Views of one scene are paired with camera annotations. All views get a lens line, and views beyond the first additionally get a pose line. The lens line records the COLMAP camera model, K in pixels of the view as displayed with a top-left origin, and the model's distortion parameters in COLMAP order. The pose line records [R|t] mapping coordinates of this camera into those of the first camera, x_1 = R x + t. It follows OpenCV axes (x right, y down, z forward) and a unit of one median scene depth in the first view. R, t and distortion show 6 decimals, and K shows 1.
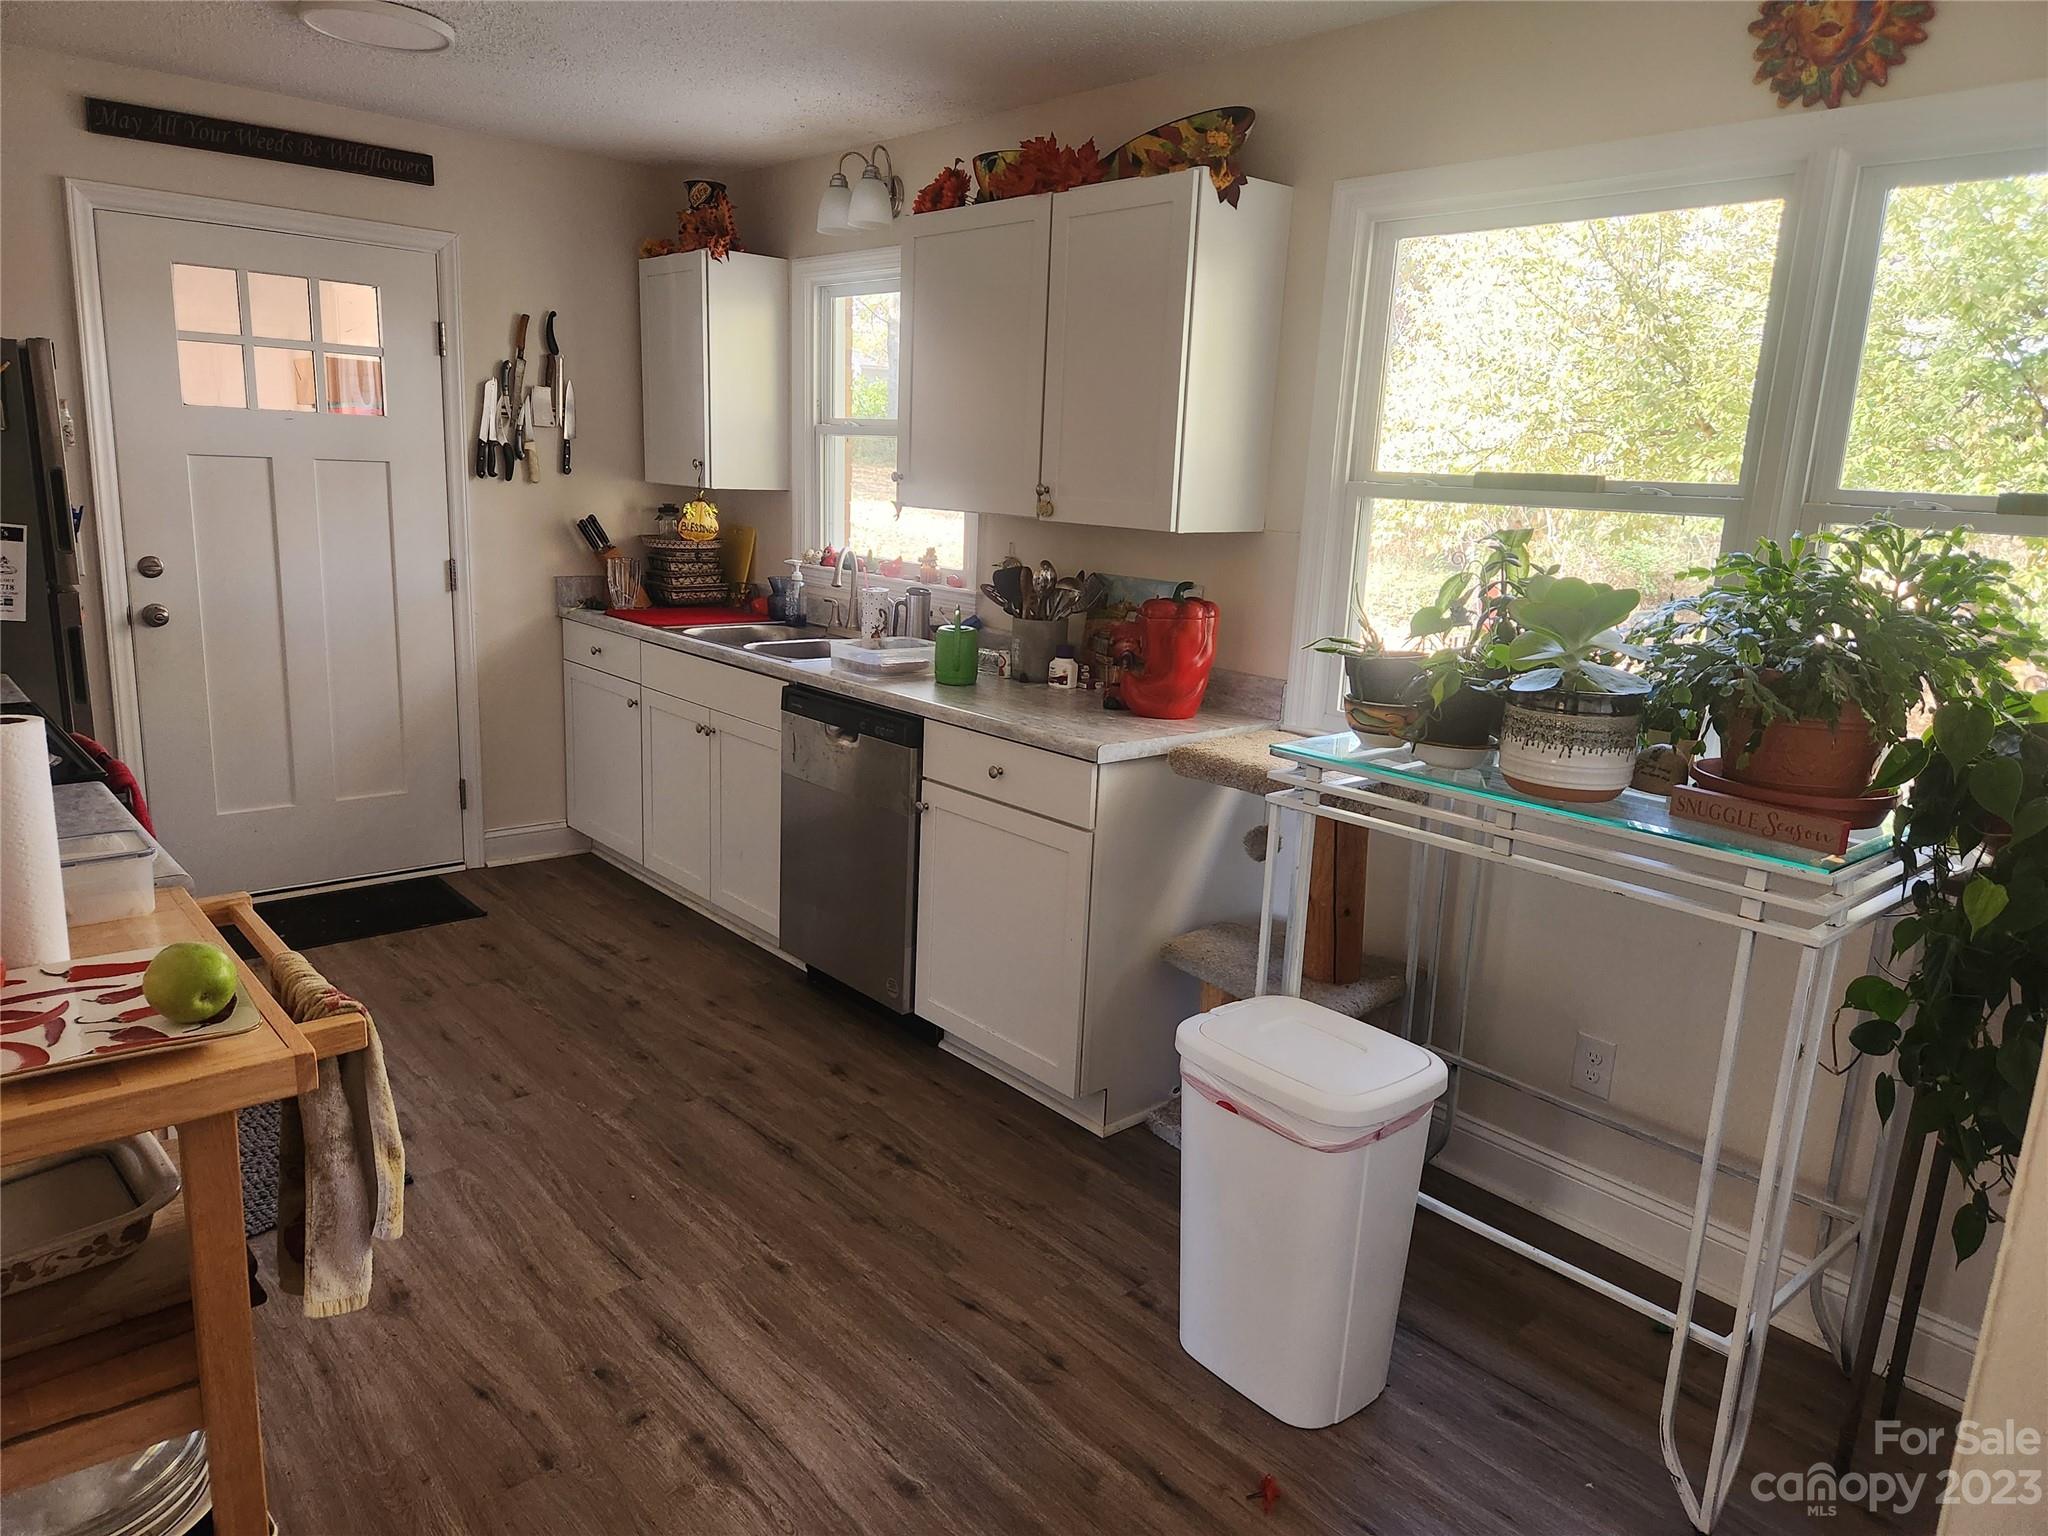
lens RADIAL K [[1367.4, 0, 1024.0], [0, 1367.4, 768.0], [0, 0, 1]] dist [0.002375, -0.019822]
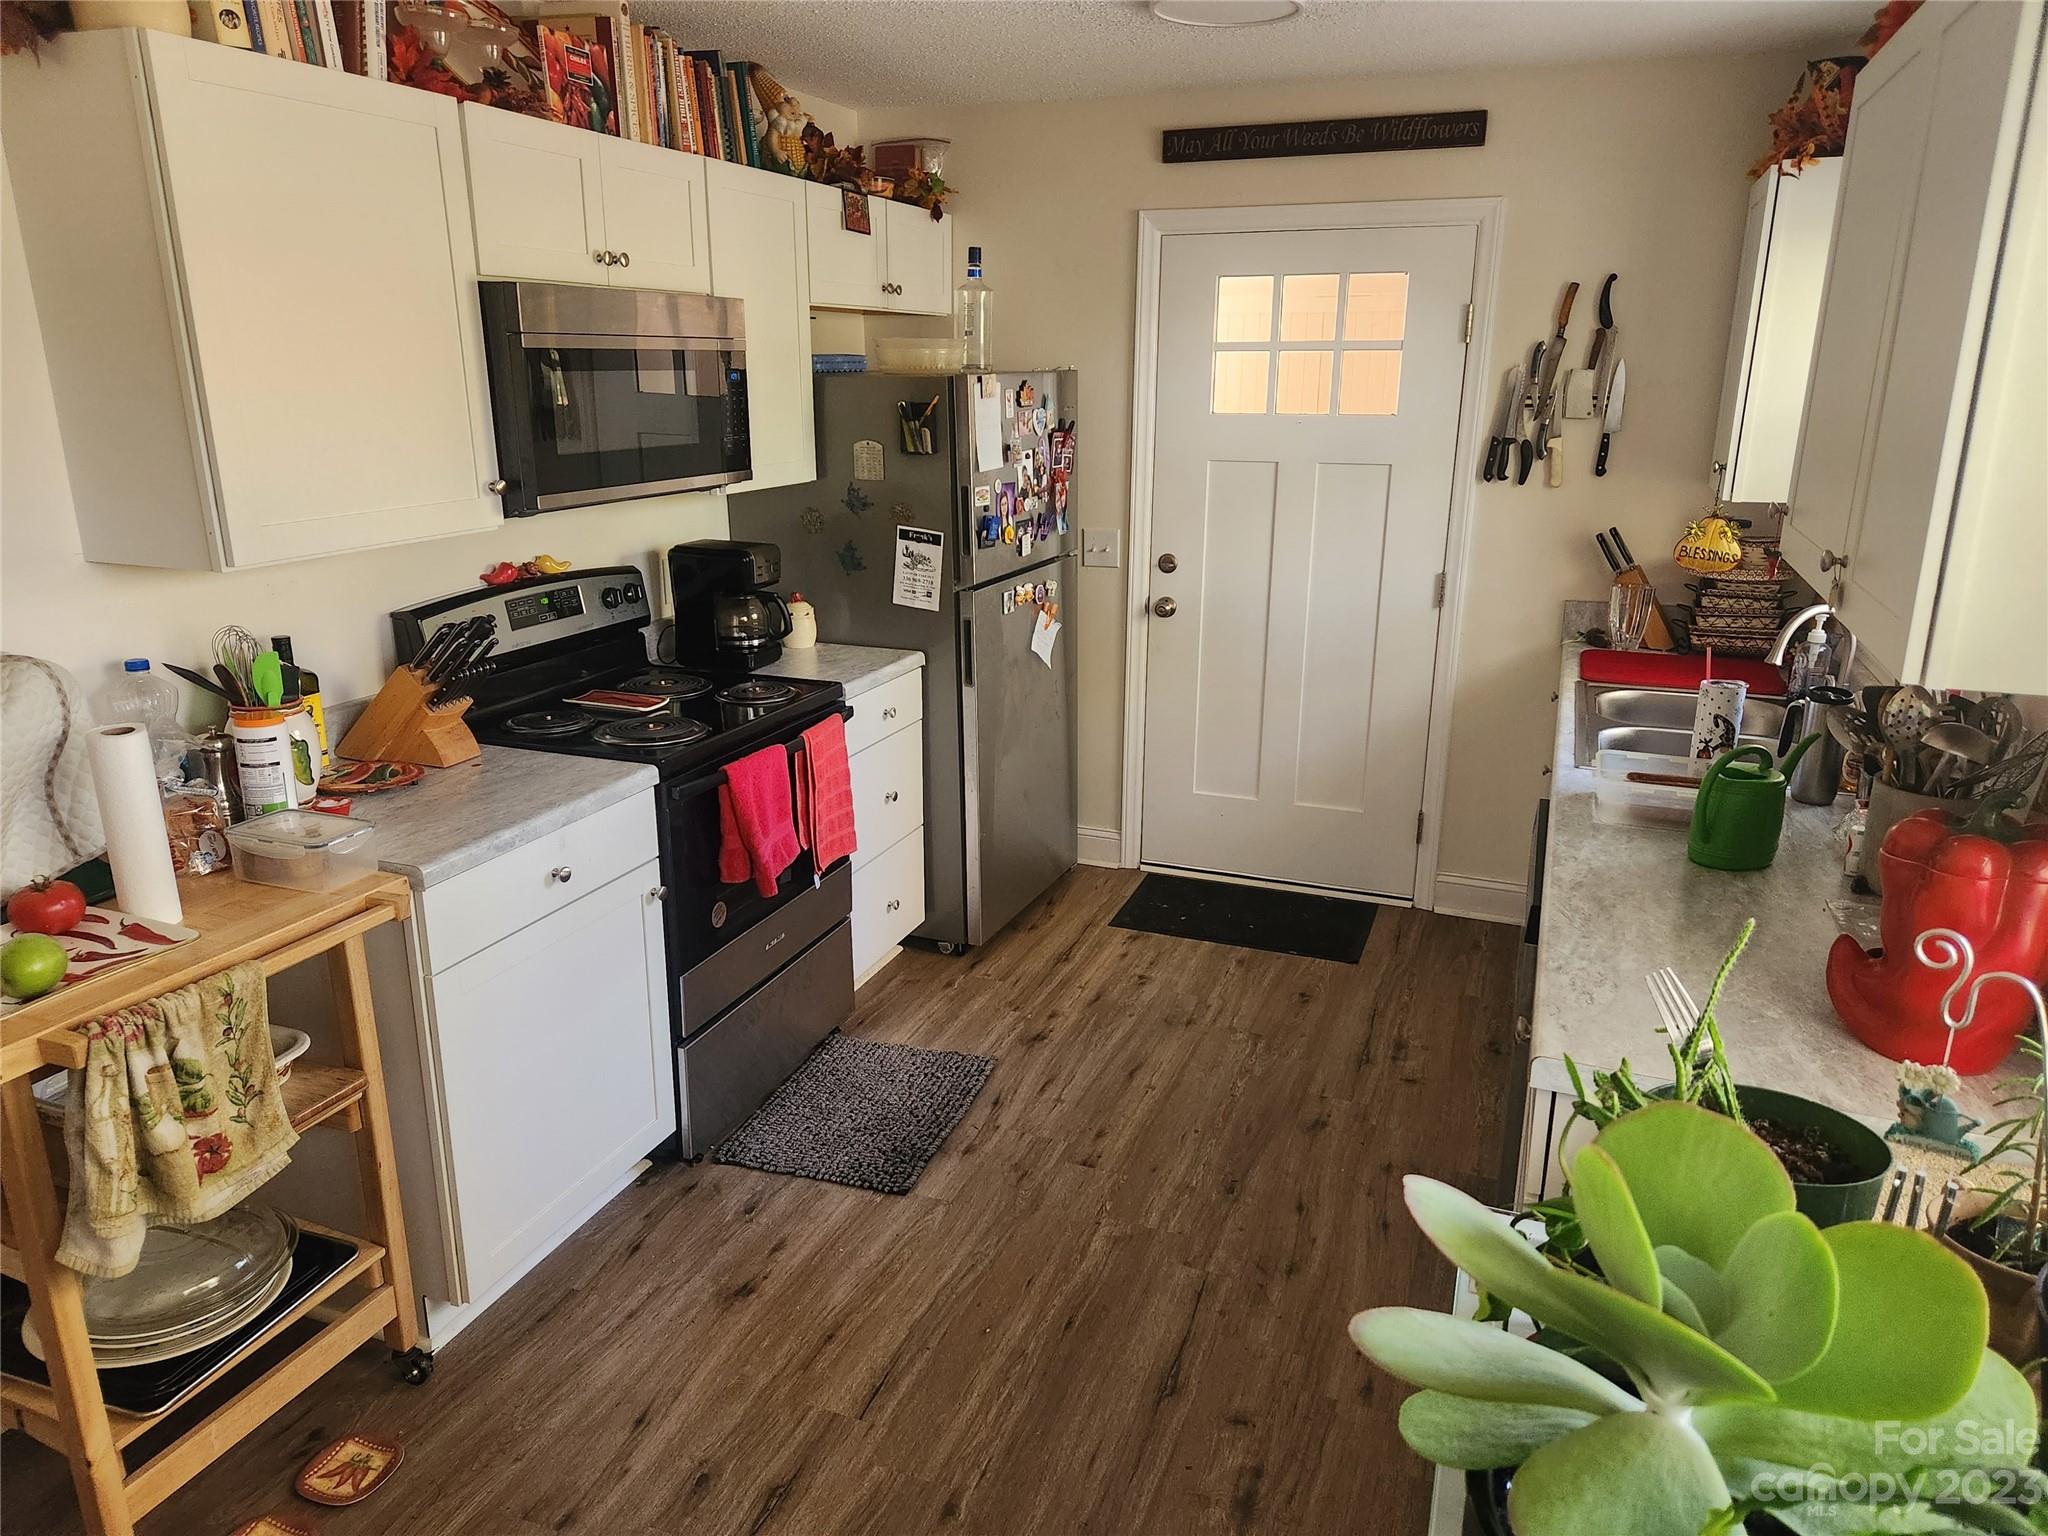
lens RADIAL K [[1344.9, 0, 1024.0], [0, 1344.9, 768.0], [0, 0, 1]] dist [0.060799, -0.064197]
pose [[0.461440, 0.202797, -0.863682, 0.271542], [-0.172562, 0.975446, 0.136845, -0.110657], [0.870227, 0.085893, 0.485105, 0.369643]]
